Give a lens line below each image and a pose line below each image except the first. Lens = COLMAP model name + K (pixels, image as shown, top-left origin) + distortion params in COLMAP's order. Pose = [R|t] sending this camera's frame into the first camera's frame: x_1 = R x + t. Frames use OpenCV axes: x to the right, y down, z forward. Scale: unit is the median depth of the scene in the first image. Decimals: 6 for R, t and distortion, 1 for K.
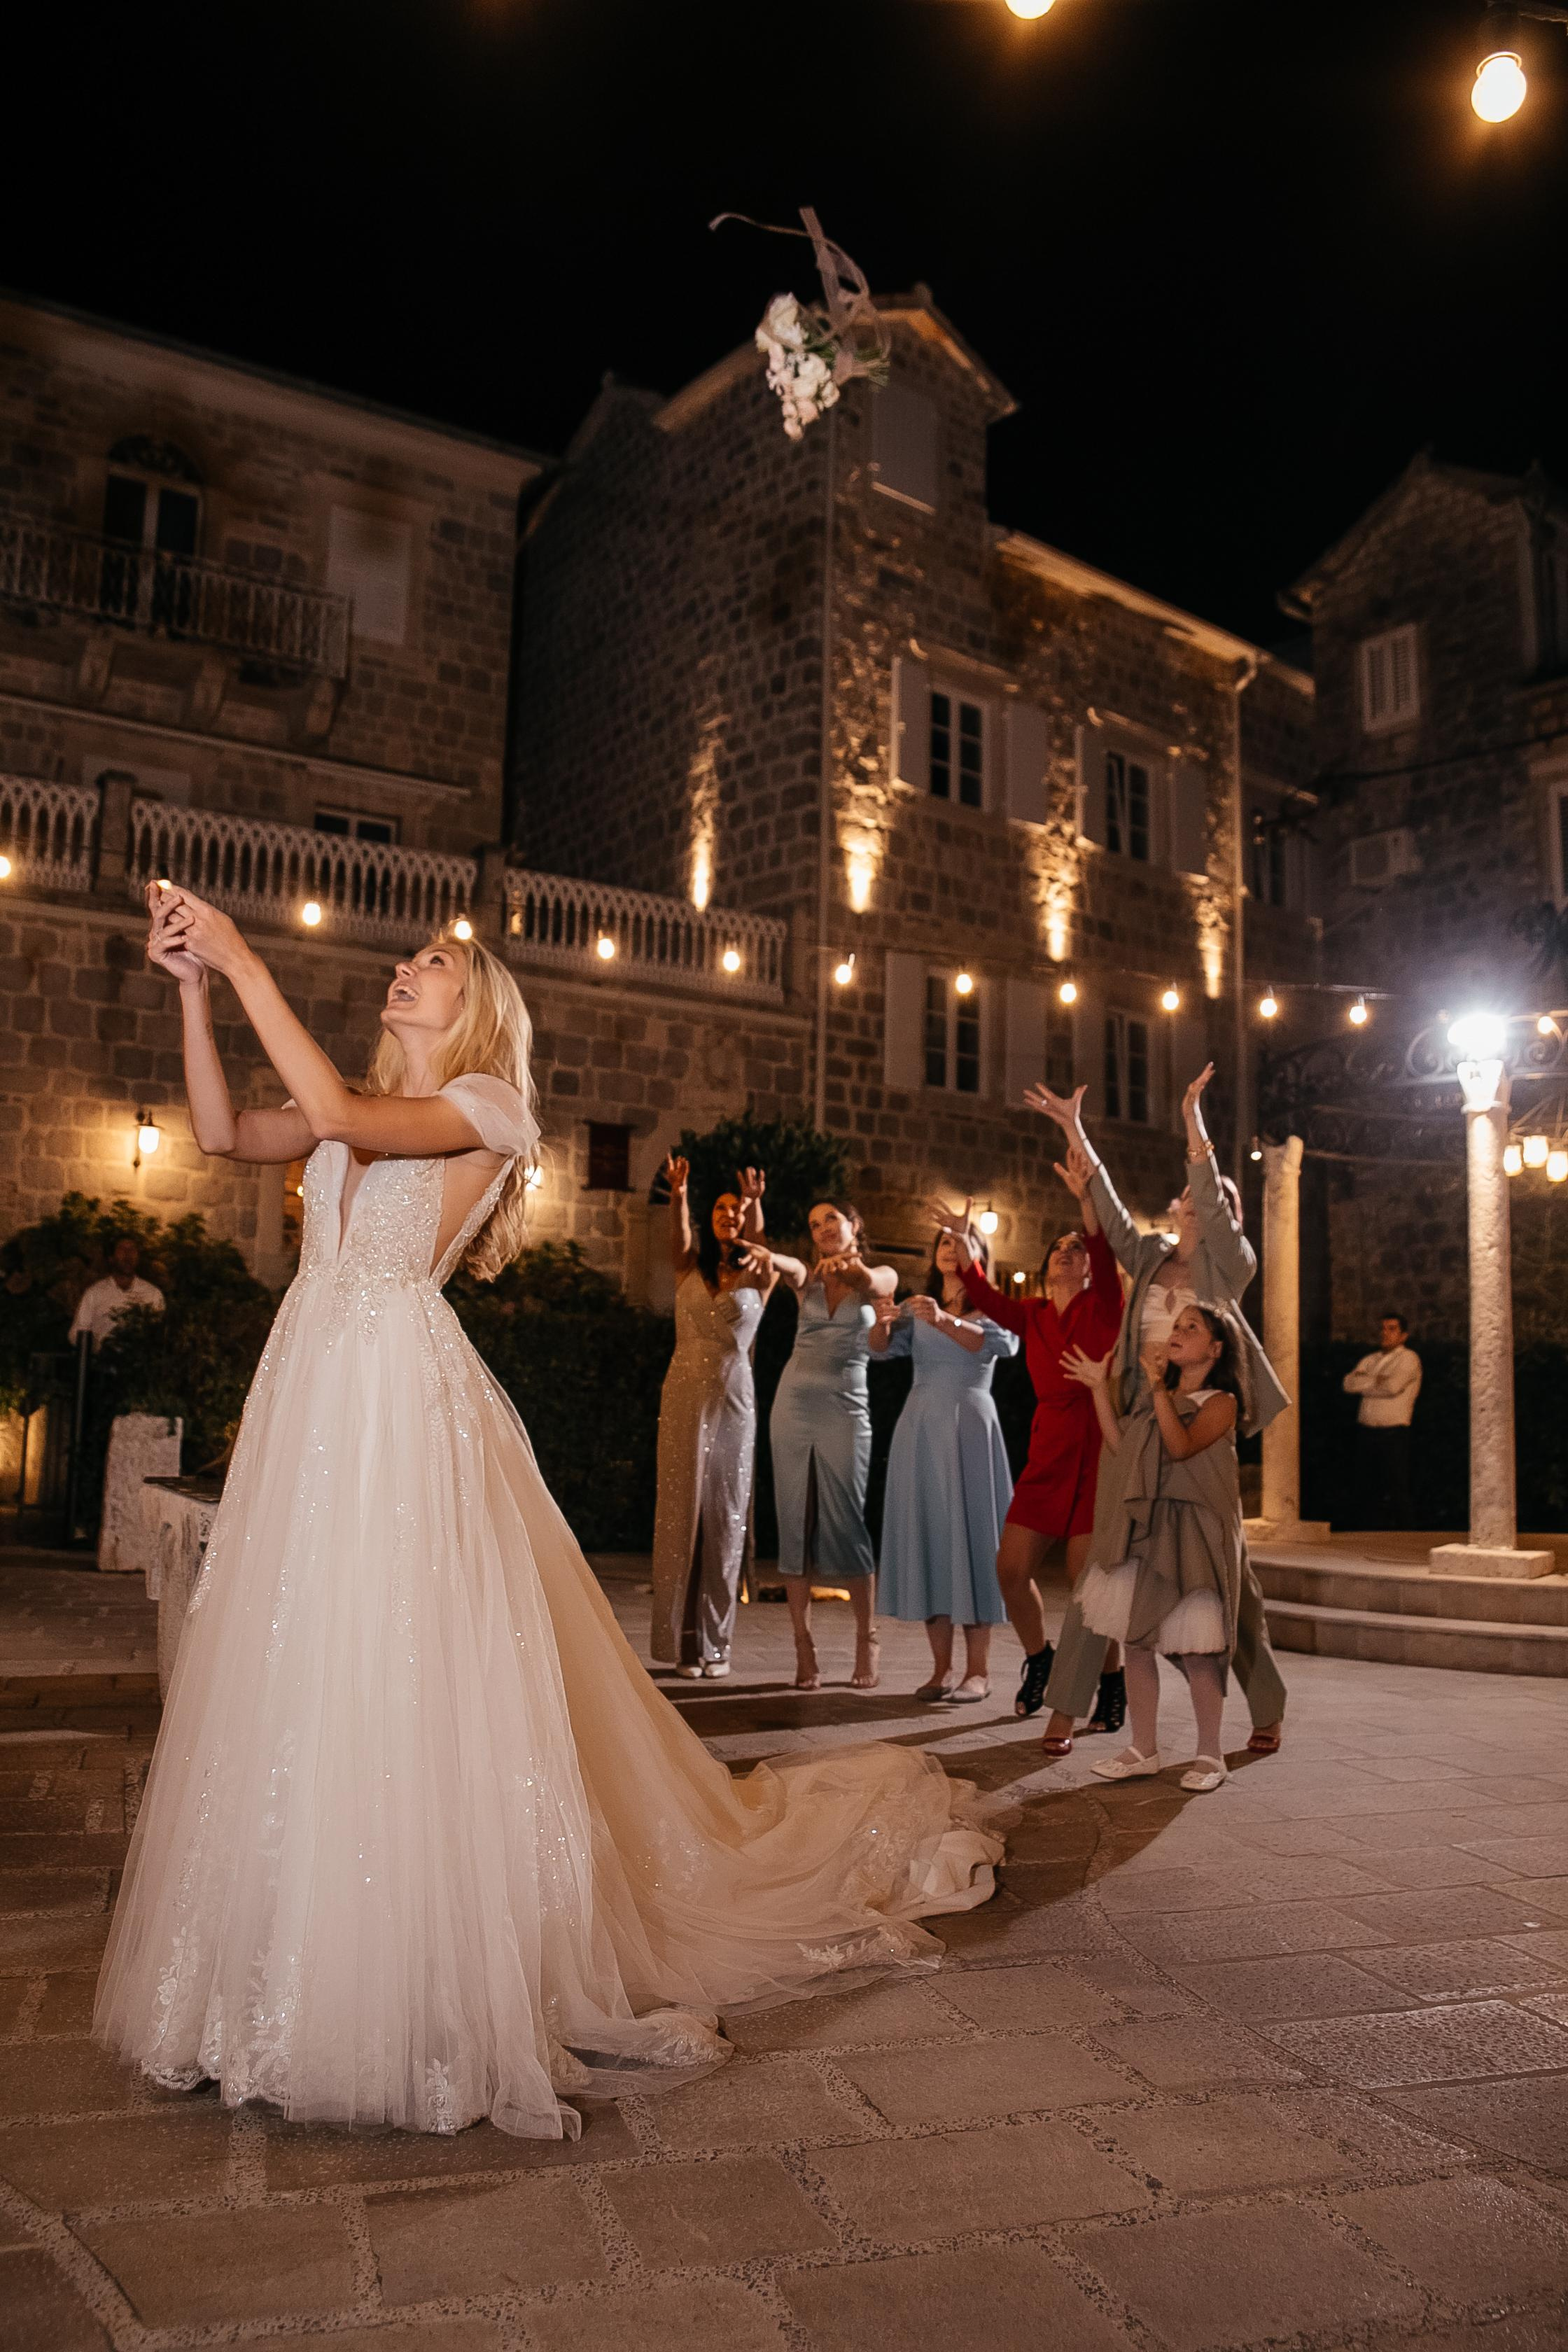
lens RADIAL K [[1800.8, 0, 784.0], [0, 1800.8, 1176.0], [0, 0, 1]] dist [-0.114454, 0.108037]
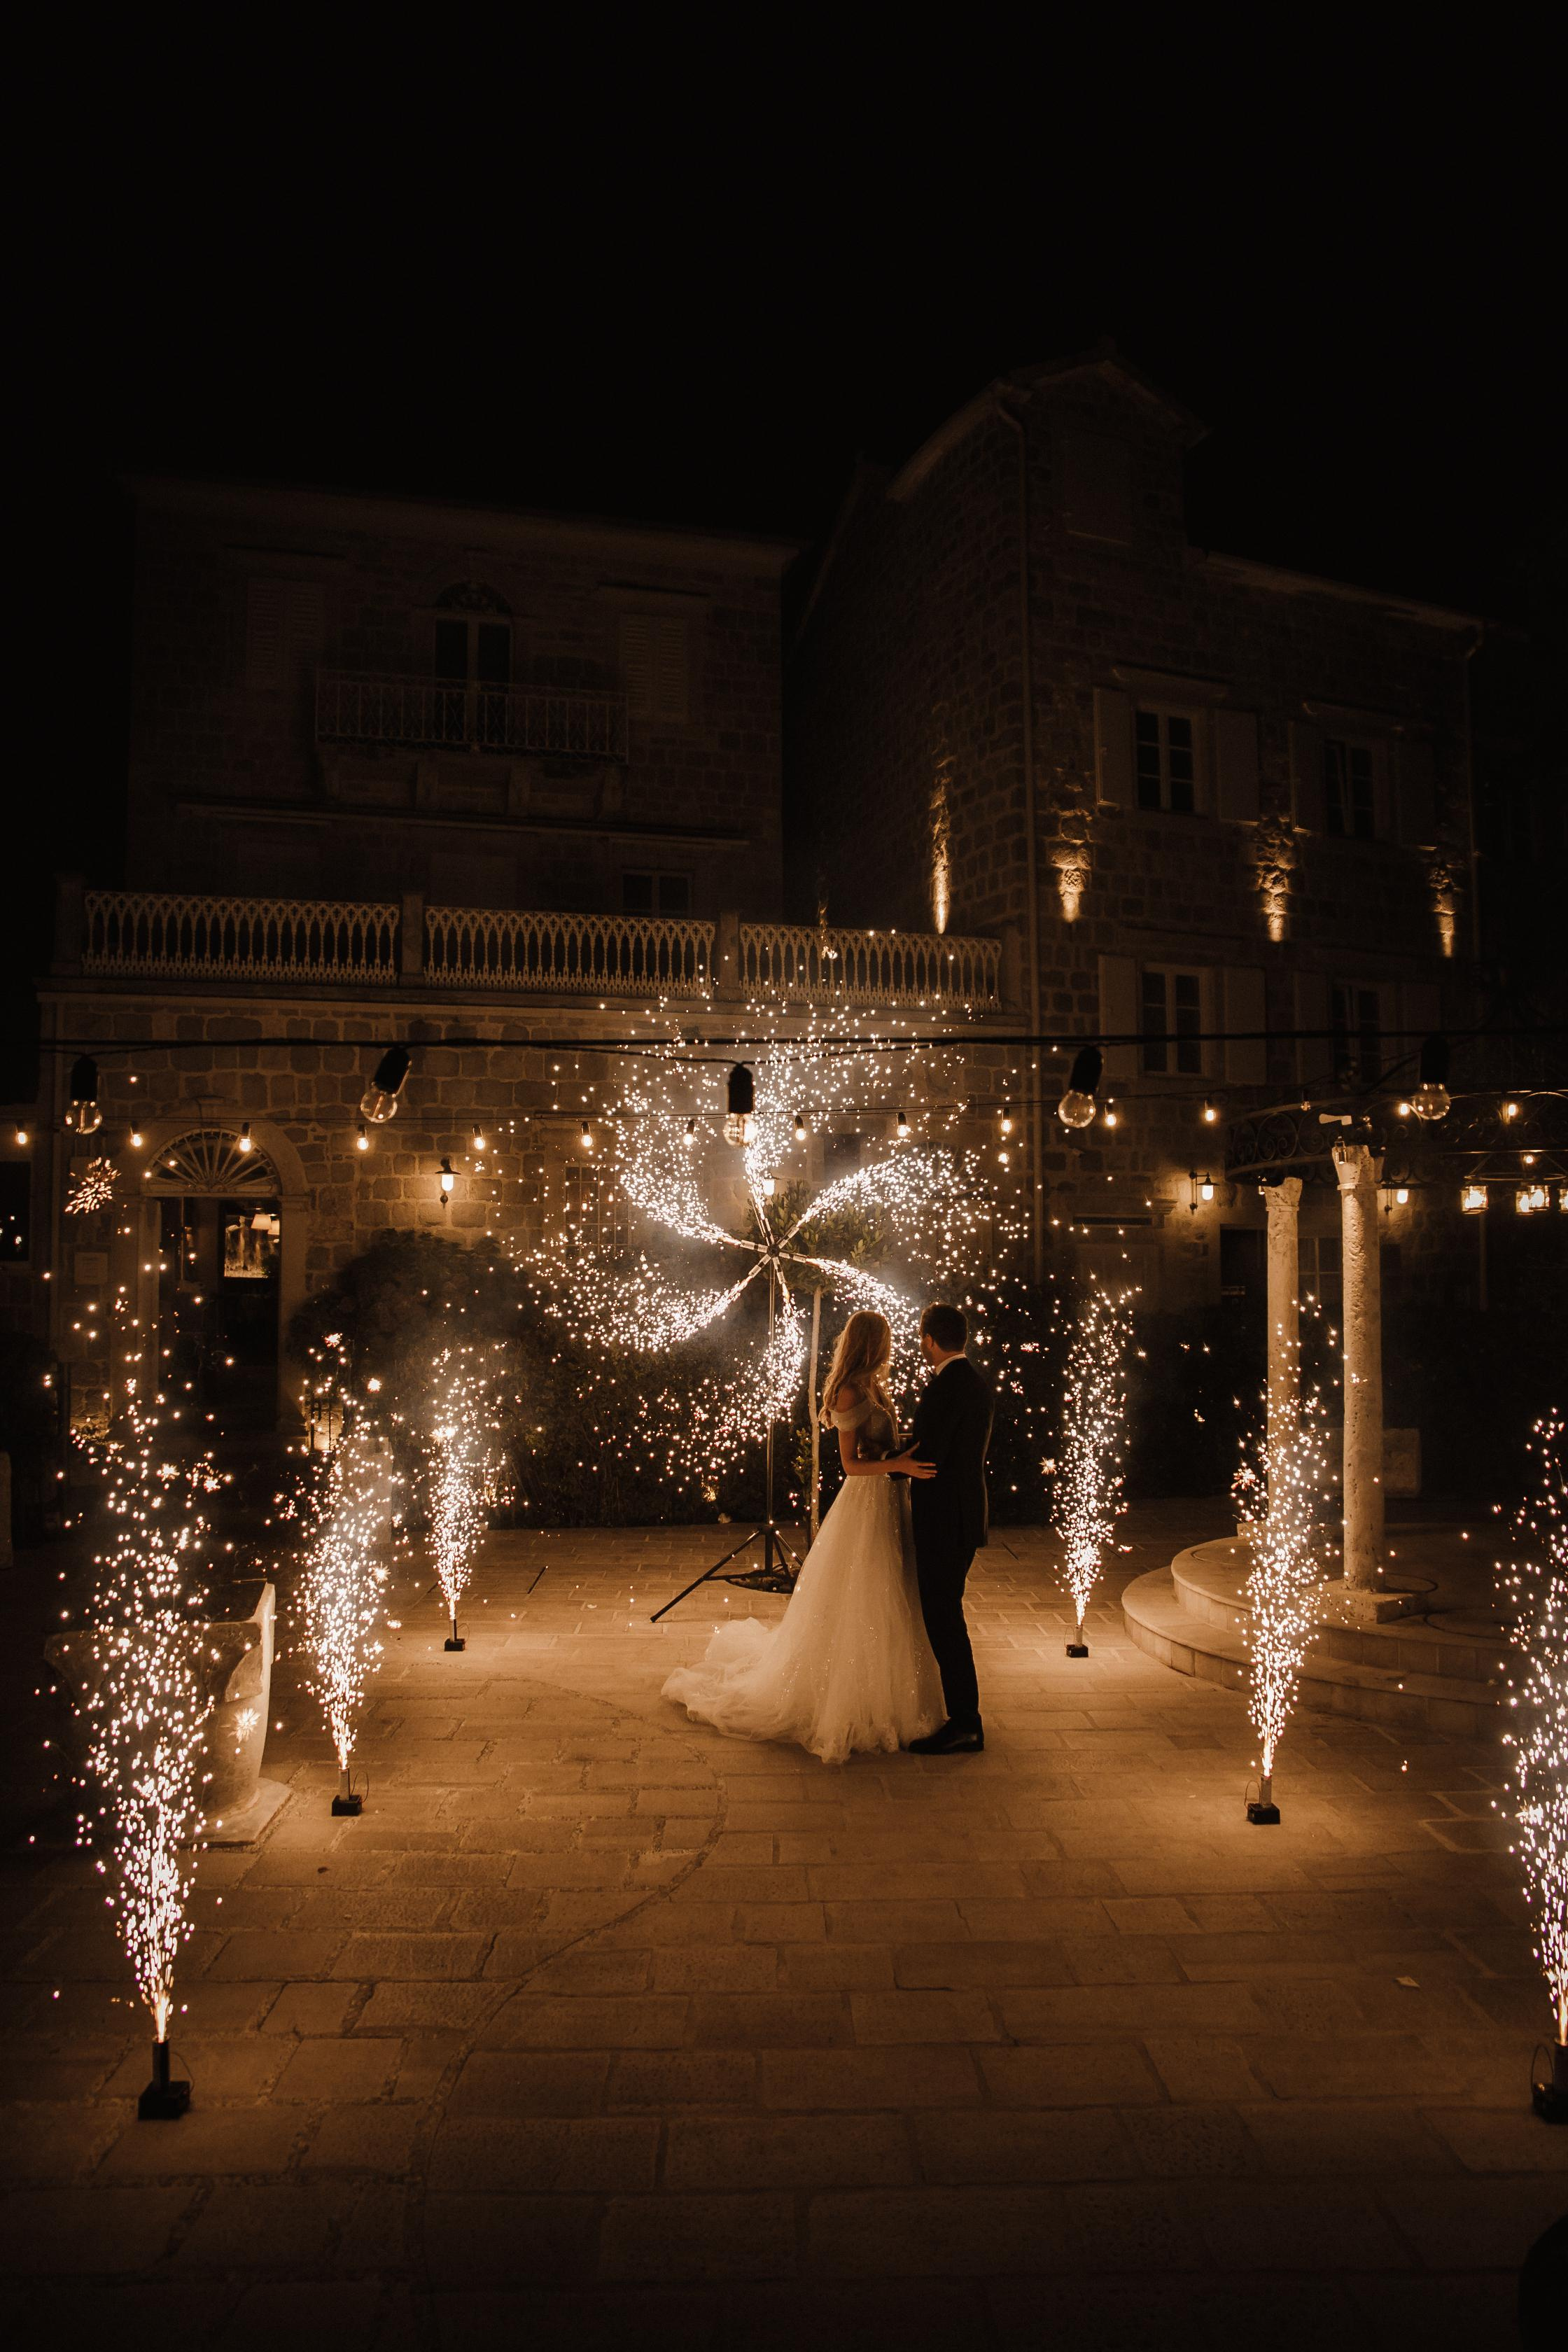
lens RADIAL K [[1598.3, 0, 775.2], [0, 1598.3, 1178.3], [0, 0, 1]] dist [-0.124830, 0.105212]
pose [[0.956438, -0.045024, -0.288444, 0.141371], [0.061640, 0.996906, 0.048778, -0.047150], [0.285355, -0.064433, 0.956254, -0.011100]]
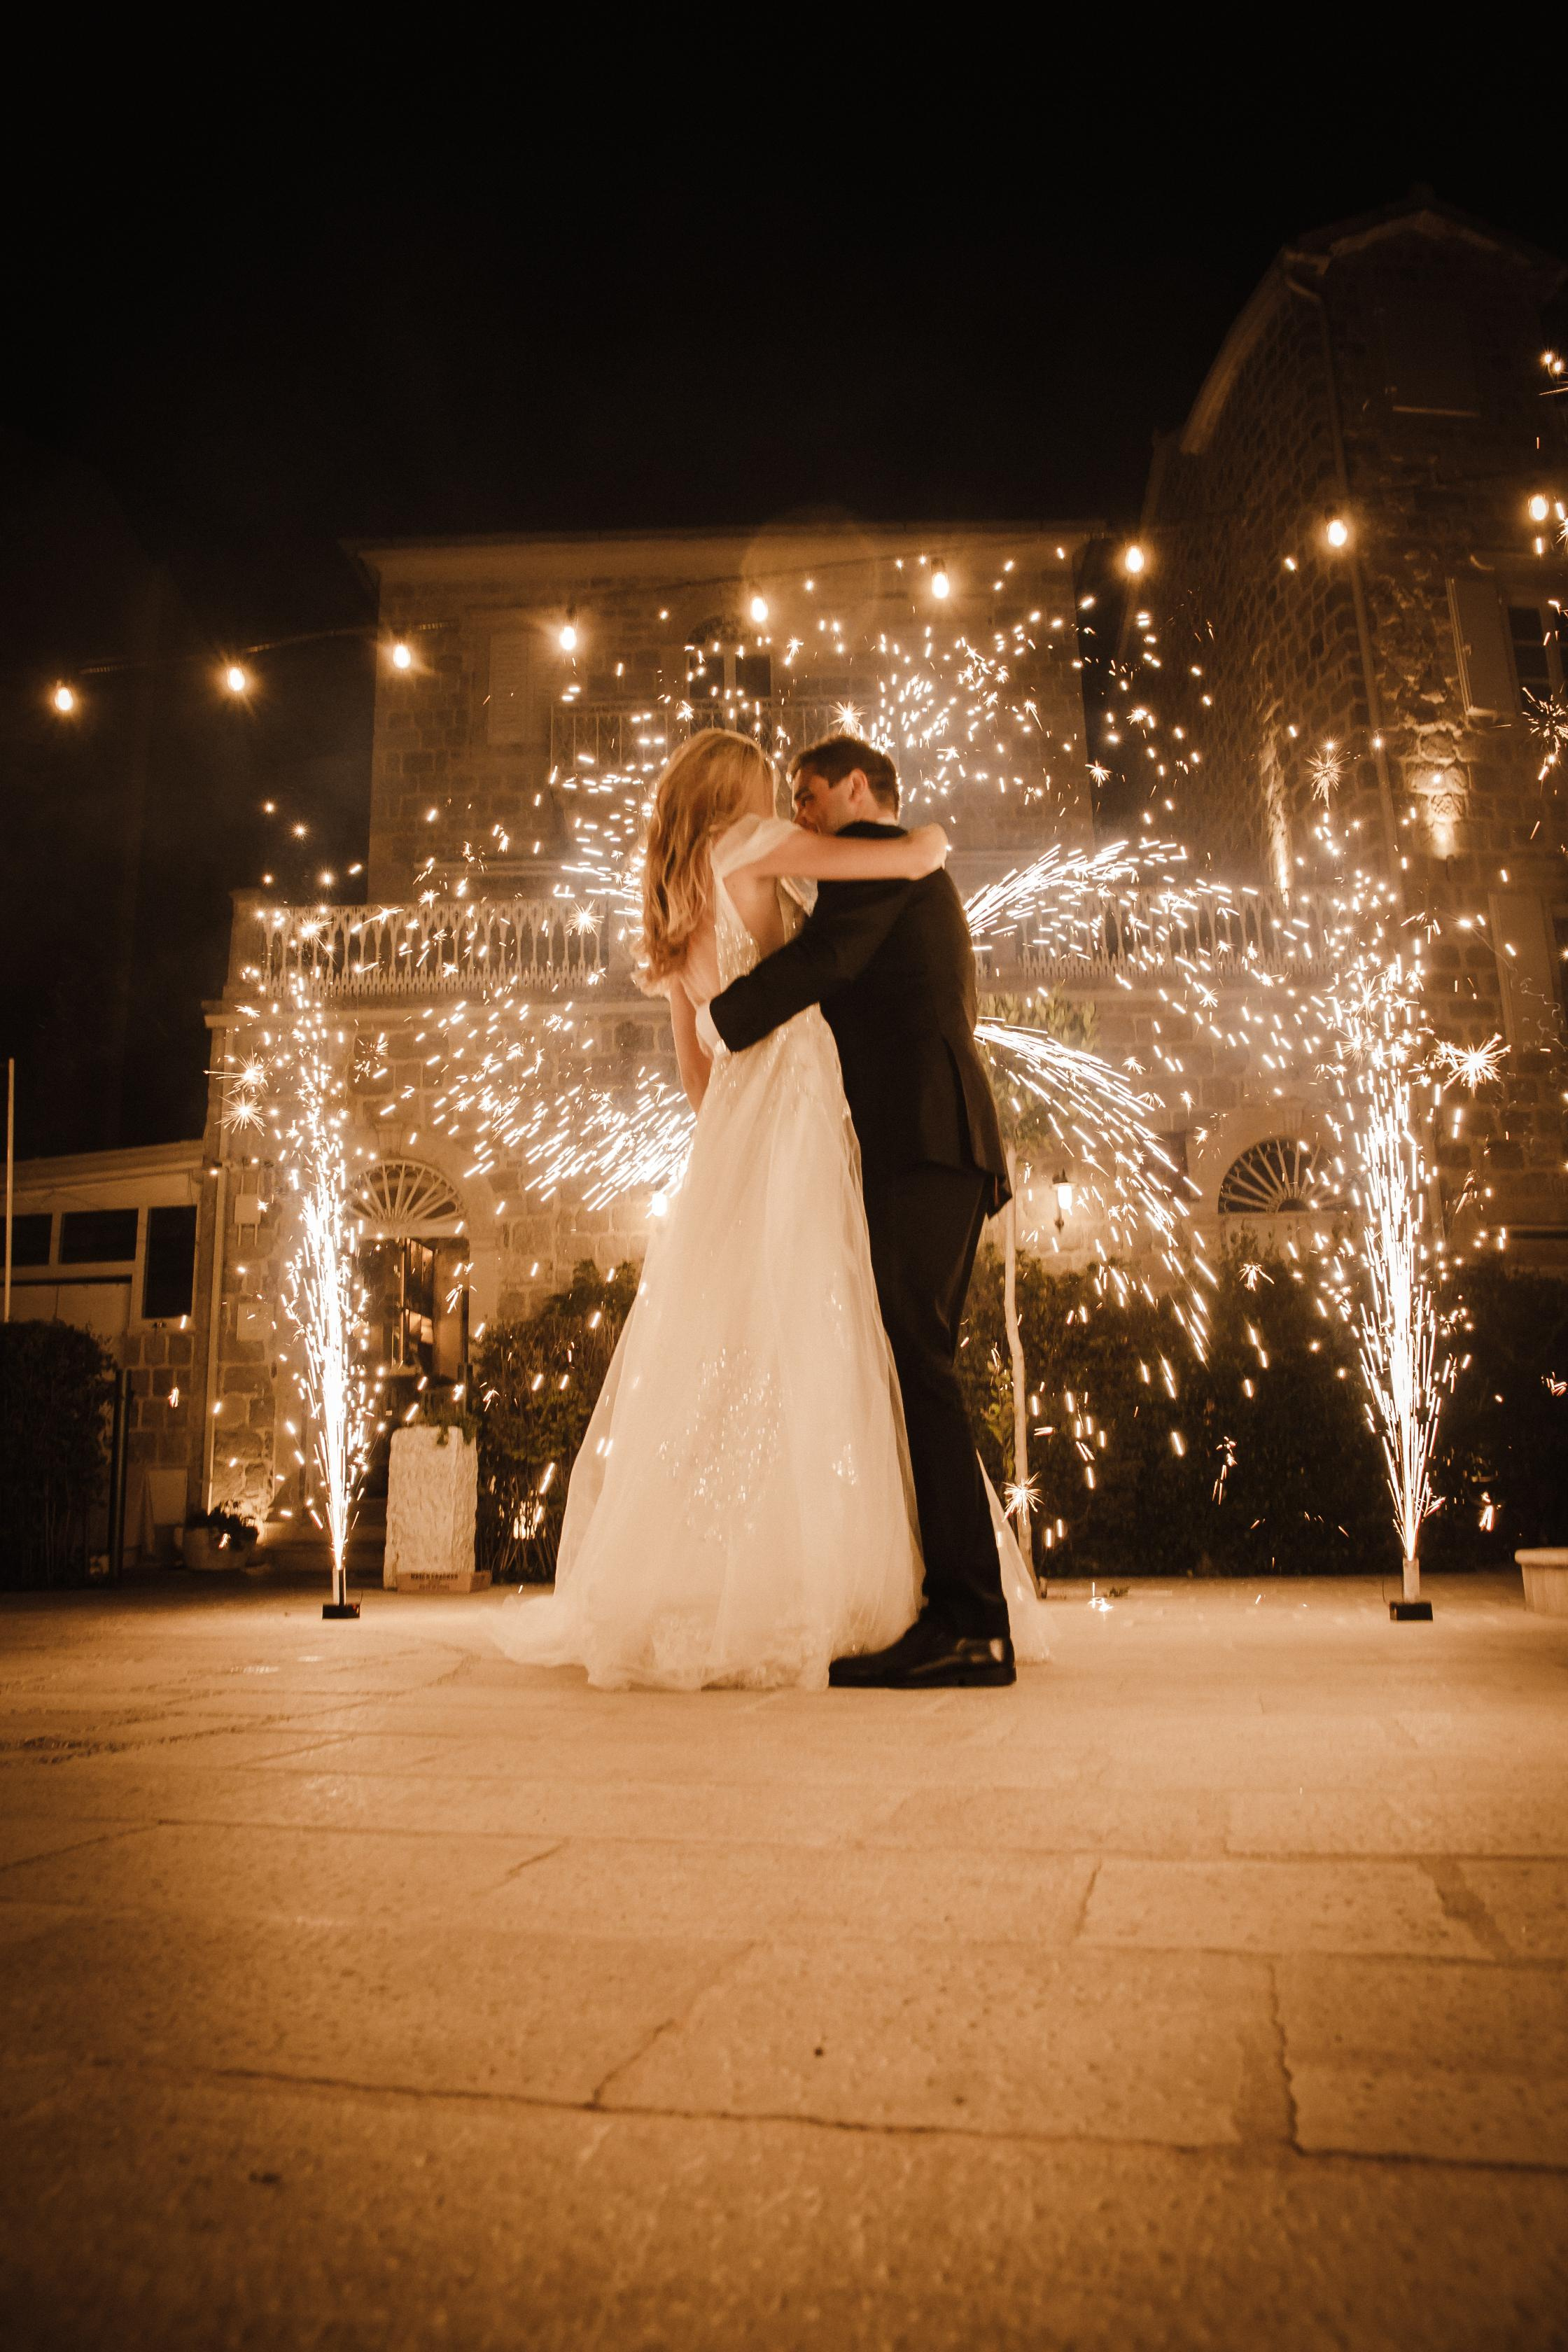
lens RADIAL K [[1598.3, 0, 775.2], [0, 1598.3, 1178.3], [0, 0, 1]] dist [-0.124830, 0.105212]
pose [[0.838343, -0.158003, -0.521743, 0.138062], [0.108789, 0.986315, -0.123889, 0.064142], [0.534178, 0.047102, 0.844059, 0.183717]]
